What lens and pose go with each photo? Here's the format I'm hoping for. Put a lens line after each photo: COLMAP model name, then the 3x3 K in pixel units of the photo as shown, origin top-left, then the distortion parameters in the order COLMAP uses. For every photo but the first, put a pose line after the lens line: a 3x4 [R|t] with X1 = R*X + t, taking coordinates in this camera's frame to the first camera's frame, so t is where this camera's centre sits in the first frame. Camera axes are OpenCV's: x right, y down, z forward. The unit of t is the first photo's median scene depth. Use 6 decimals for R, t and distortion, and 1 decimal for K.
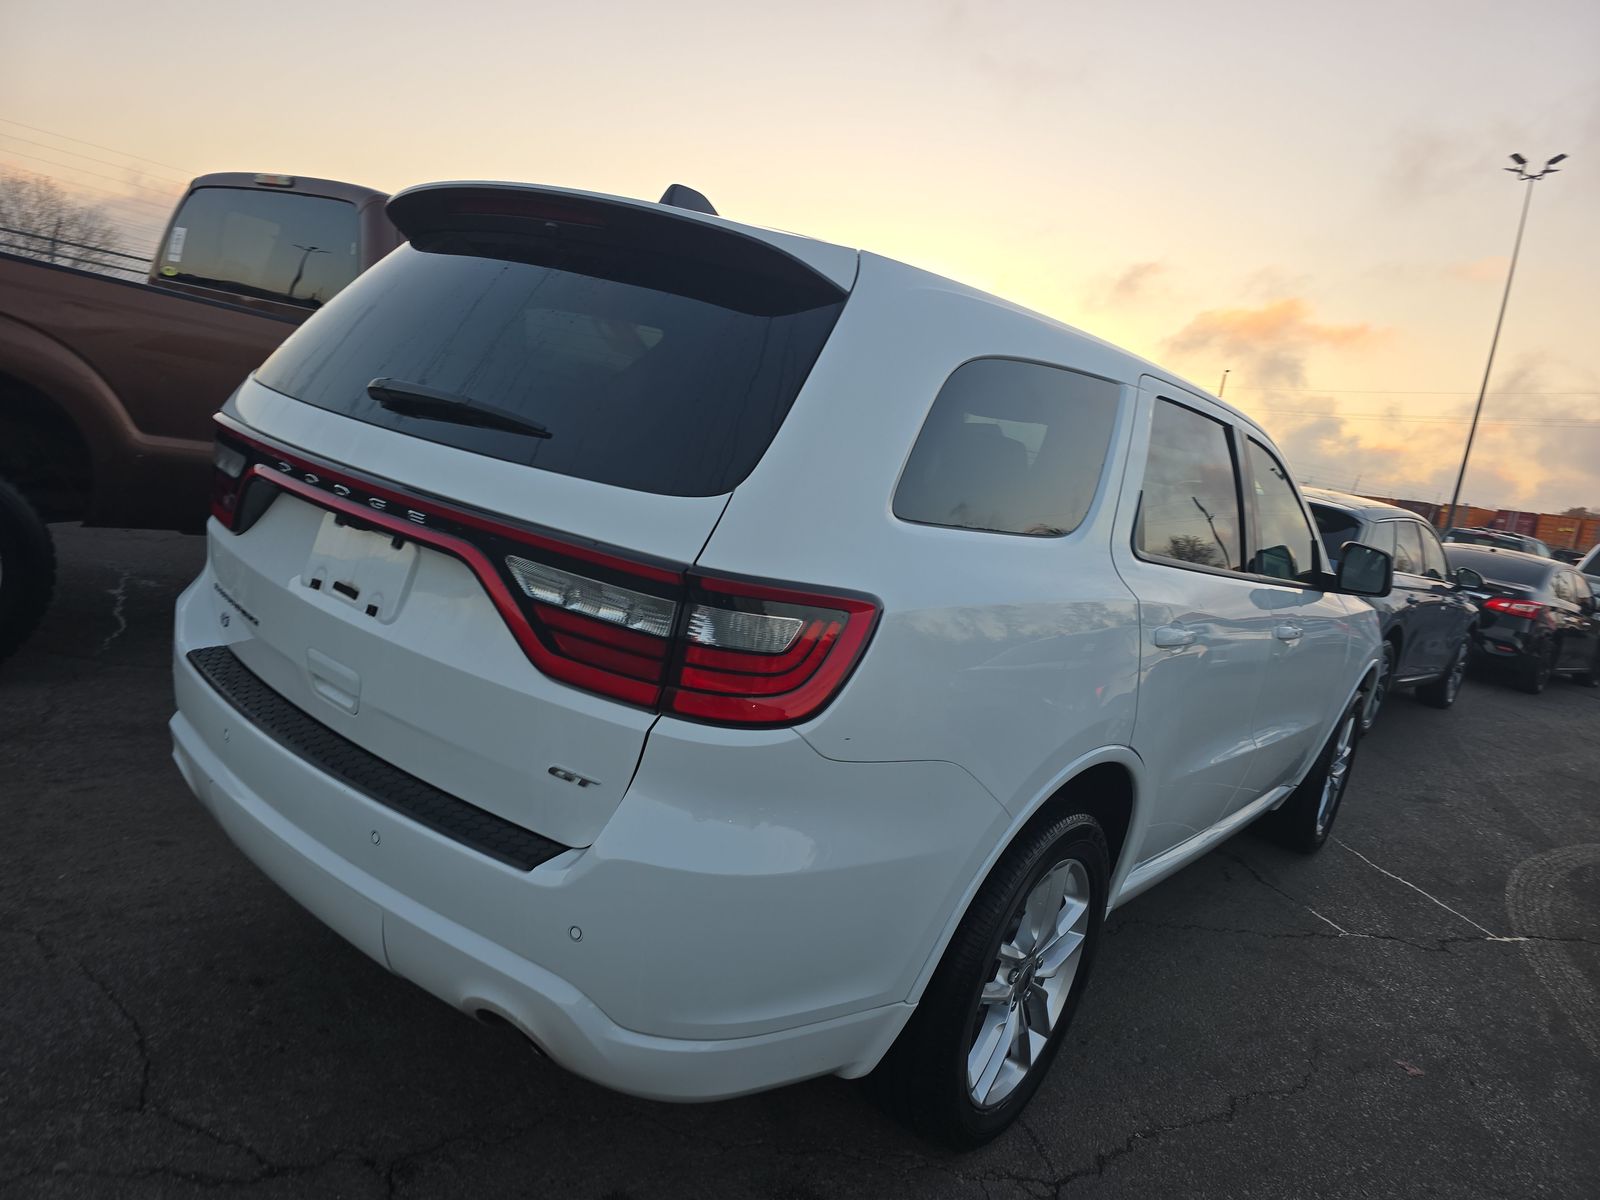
lens RADIAL K [[1079.2, 0, 801.8], [0, 1079.2, 602.4], [0, 0, 1]] dist [0.047633, -0.041502]
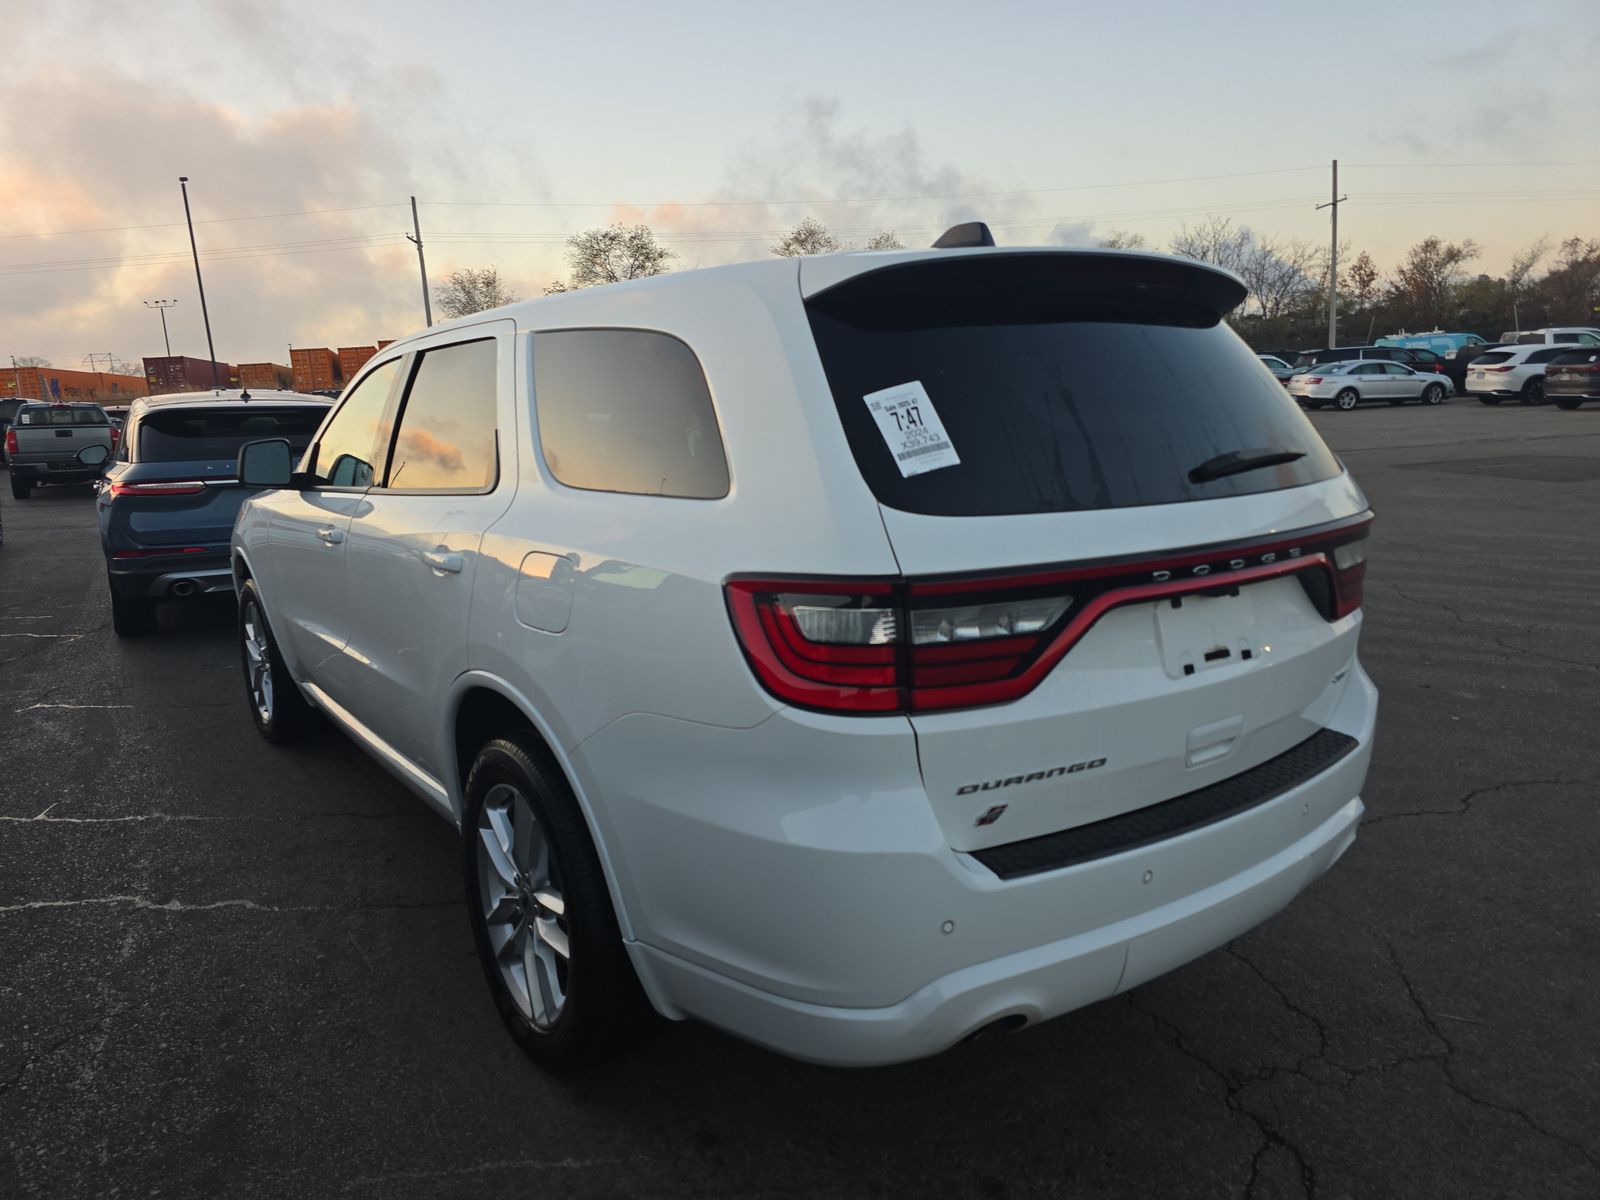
lens RADIAL K [[1079.2, 0, 803.2], [0, 1079.2, 595.4], [0, 0, 1]] dist [0.047633, -0.041502]
pose [[0.261537, -0.355198, 0.897459, -1.466354], [0.231548, 0.925760, 0.298921, -0.480213], [-0.937008, 0.129626, 0.324365, 1.030104]]
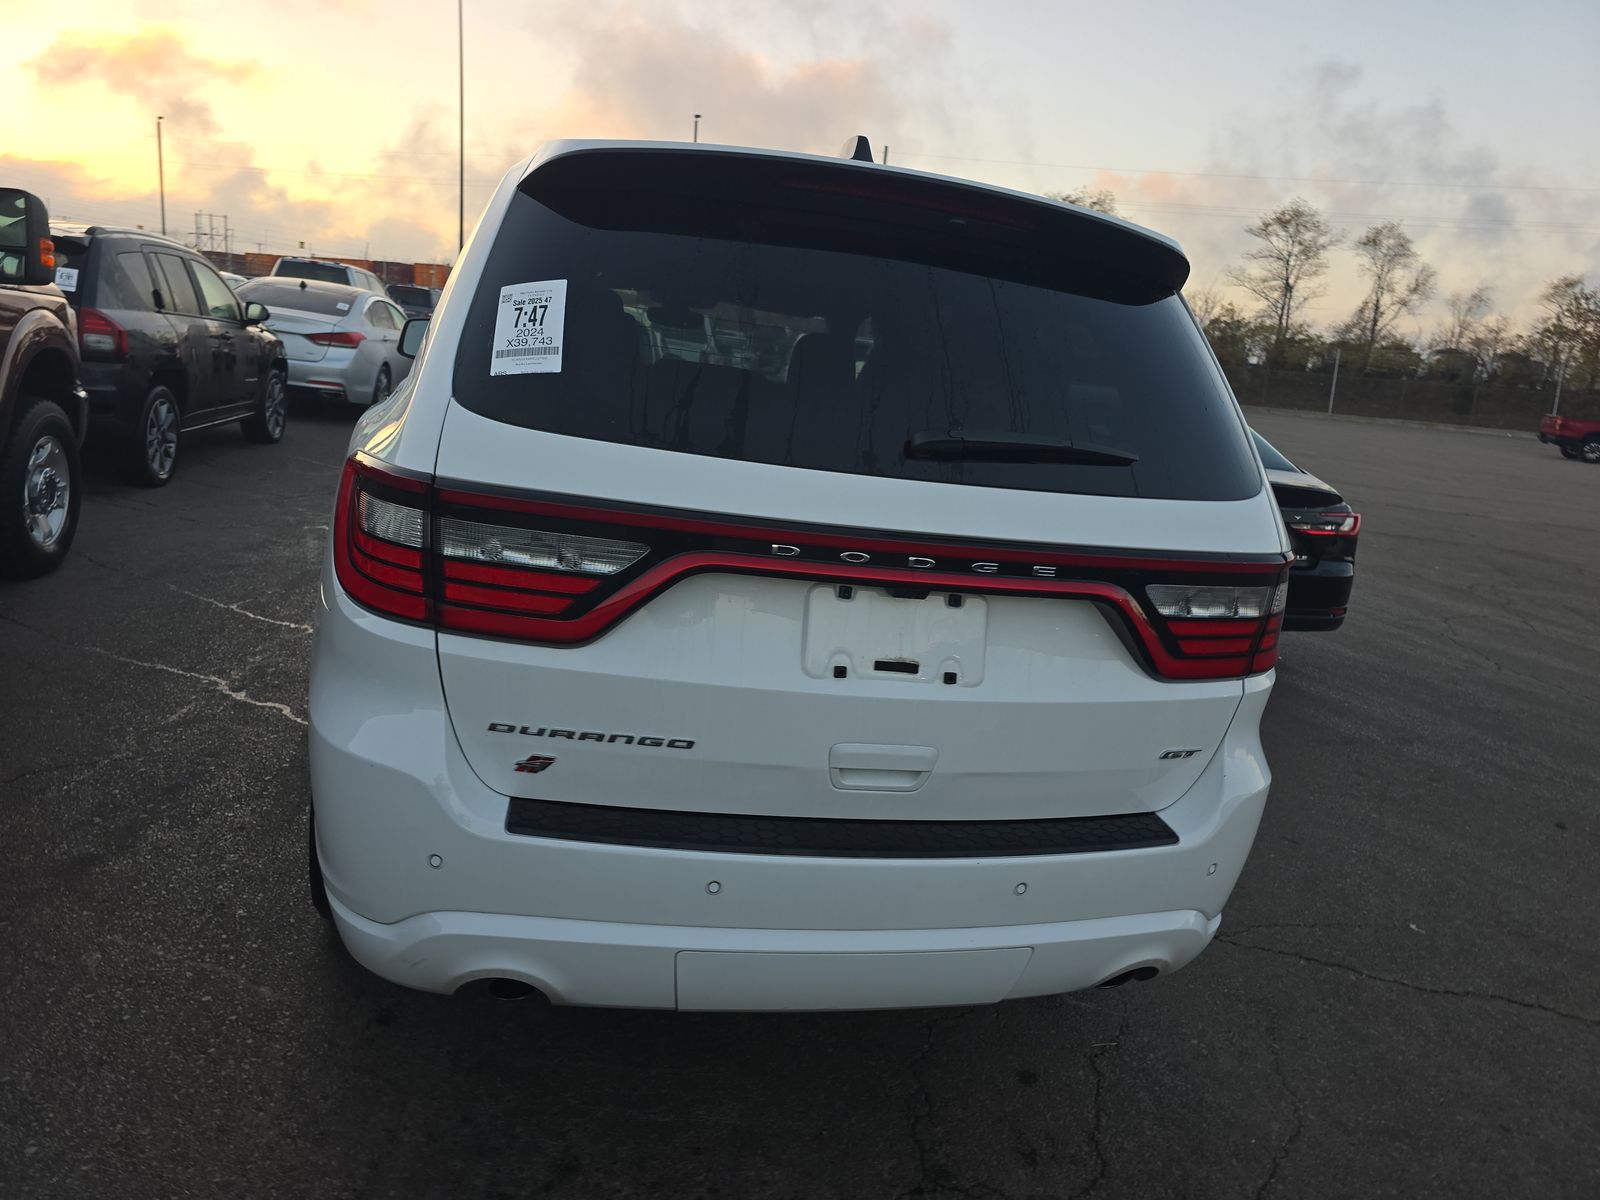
lens RADIAL K [[1079.2, 0, 796.3], [0, 1079.2, 609.7], [0, 0, 1]] dist [0.047633, -0.041502]
pose [[0.636273, -0.287877, 0.715740, -1.089877], [0.127424, 0.954242, 0.270528, -0.304604], [-0.760868, -0.080927, 0.643841, 0.501501]]
